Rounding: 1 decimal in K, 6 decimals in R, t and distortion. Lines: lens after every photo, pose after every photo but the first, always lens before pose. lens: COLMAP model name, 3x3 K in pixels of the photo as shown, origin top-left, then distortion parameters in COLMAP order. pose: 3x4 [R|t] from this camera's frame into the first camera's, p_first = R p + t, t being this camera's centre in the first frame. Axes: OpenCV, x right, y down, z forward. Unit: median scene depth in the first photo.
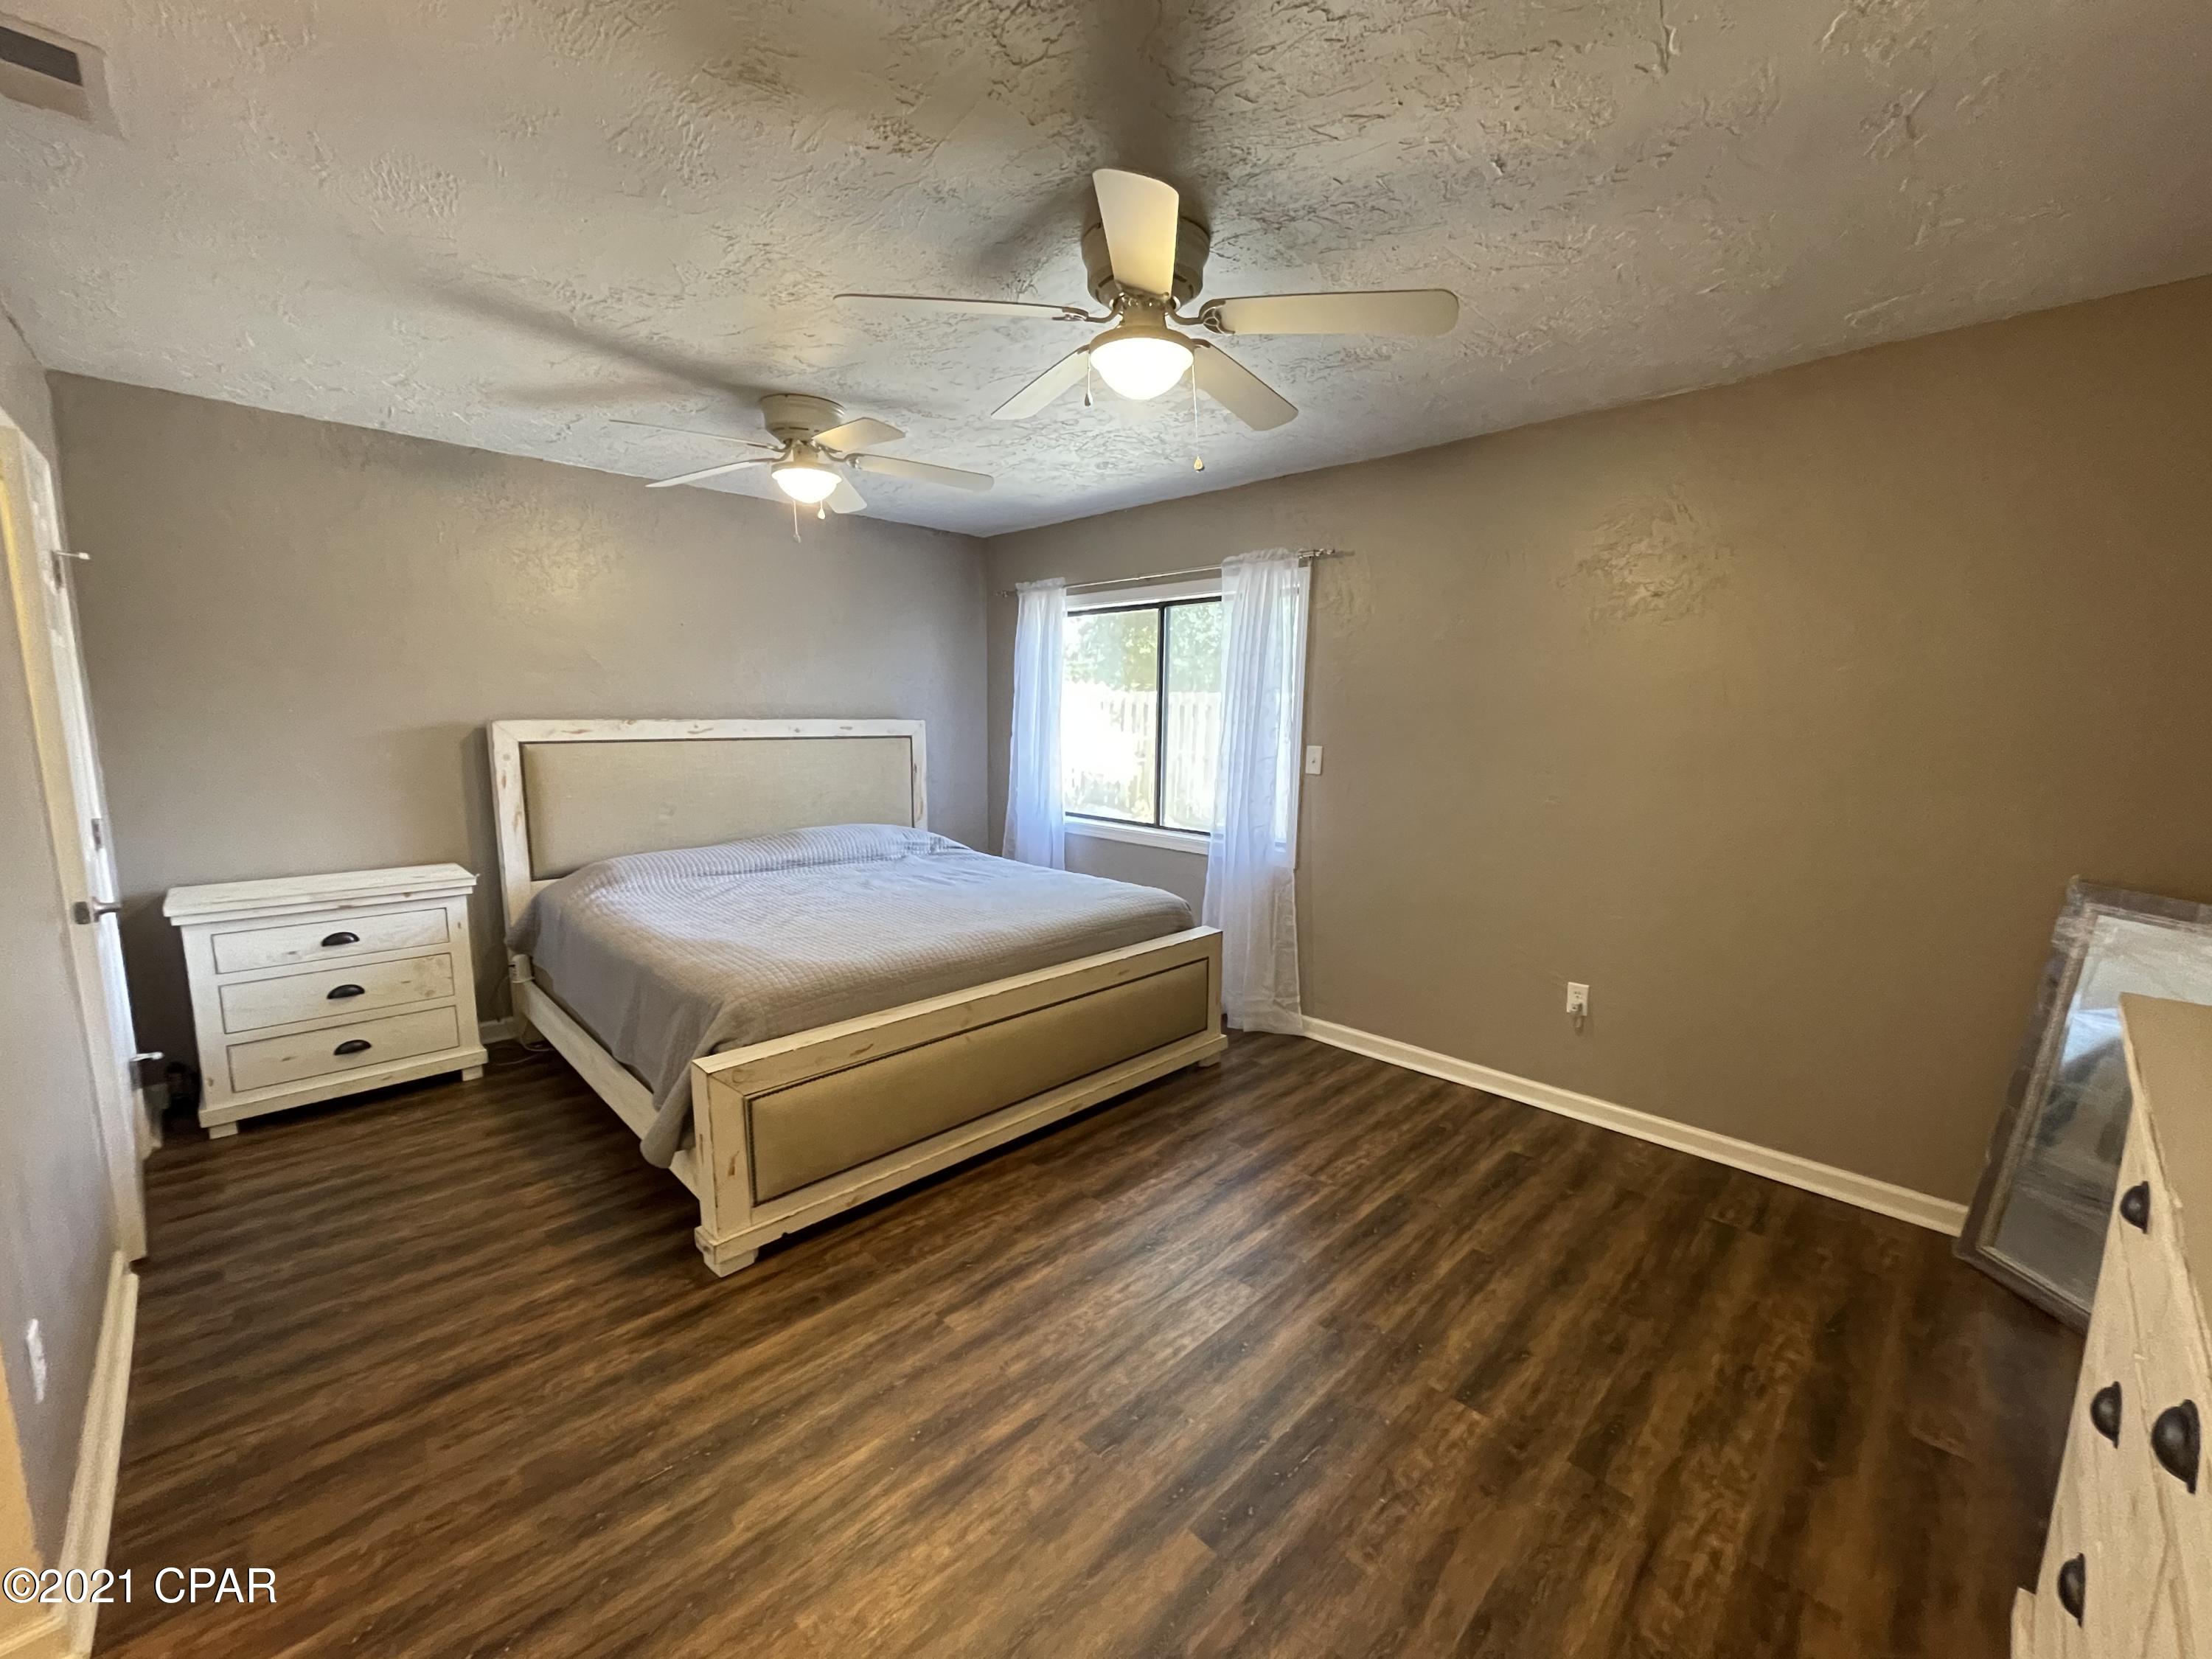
lens RADIAL K [[892.9, 0, 1110.2], [0, 892.9, 836.3], [0, 0, 1]] dist [-0.000016, -0.000318]
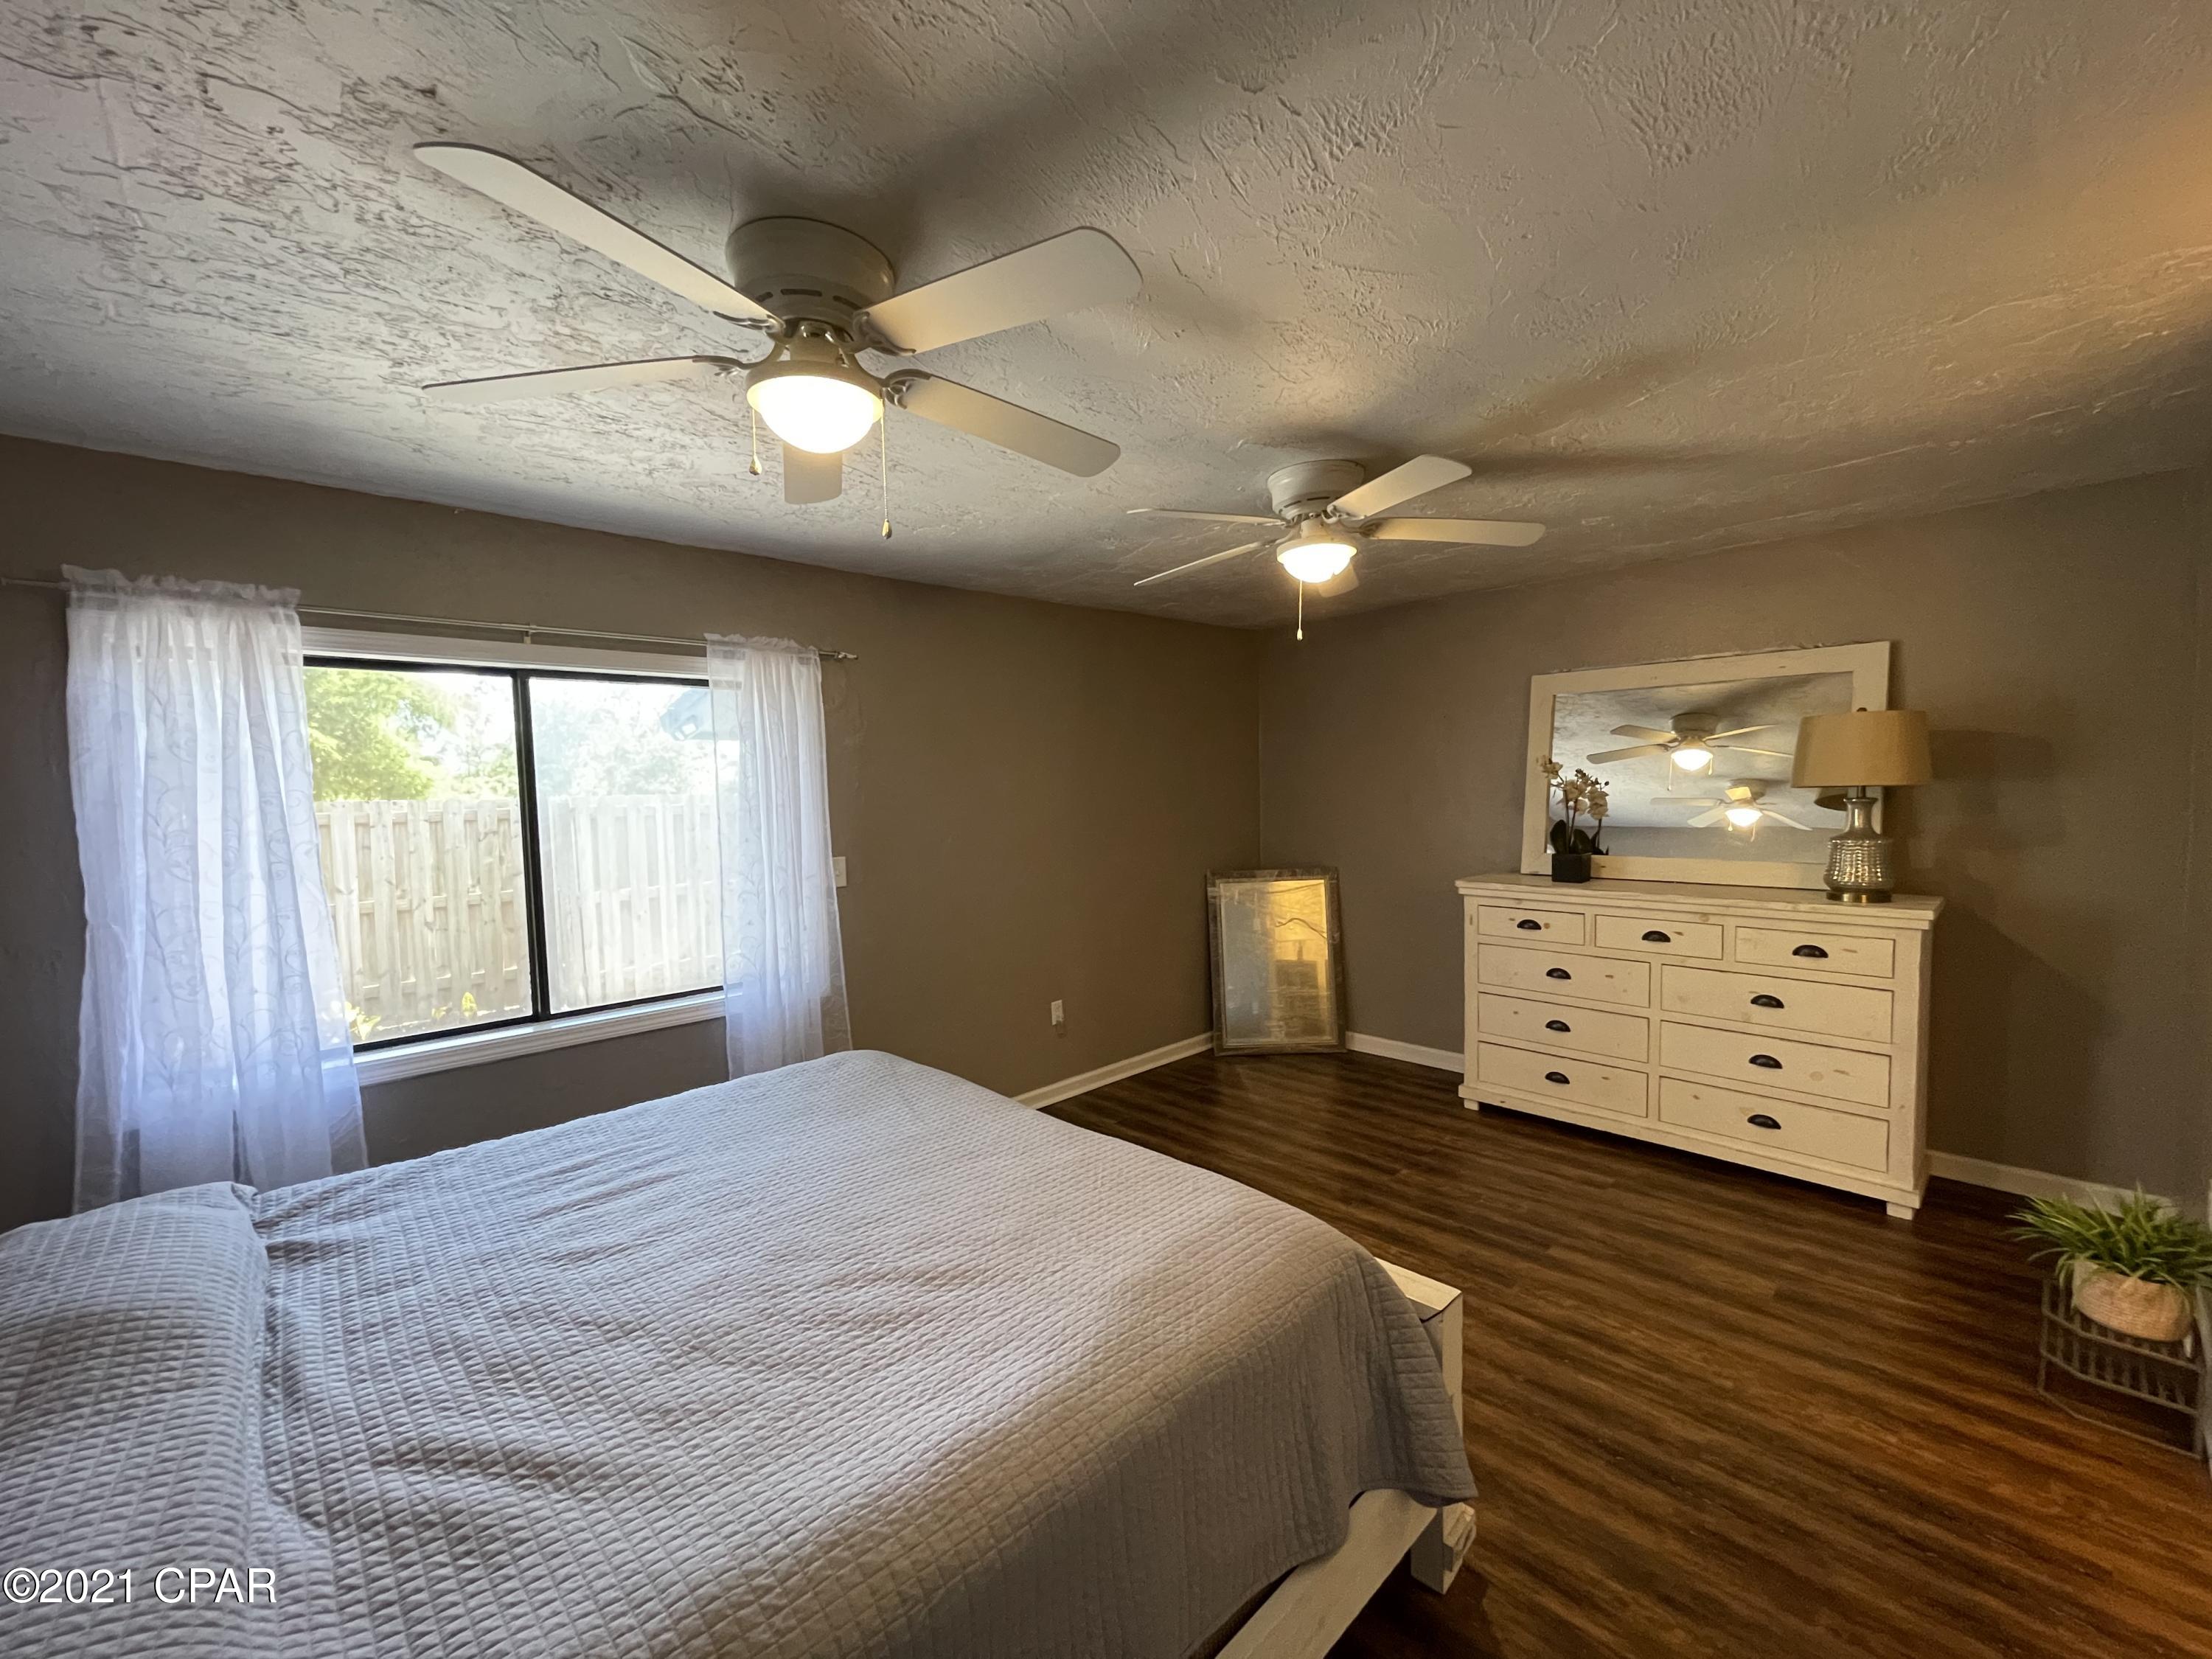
lens RADIAL K [[892.9, 0, 1110.2], [0, 892.9, 836.3], [0, 0, 1]] dist [-0.000016, -0.000318]
pose [[0.008549, -0.065545, 0.997813, -1.158755], [0.170444, 0.983343, 0.063134, -0.222396], [-0.985330, 0.169531, 0.019578, 1.171904]]
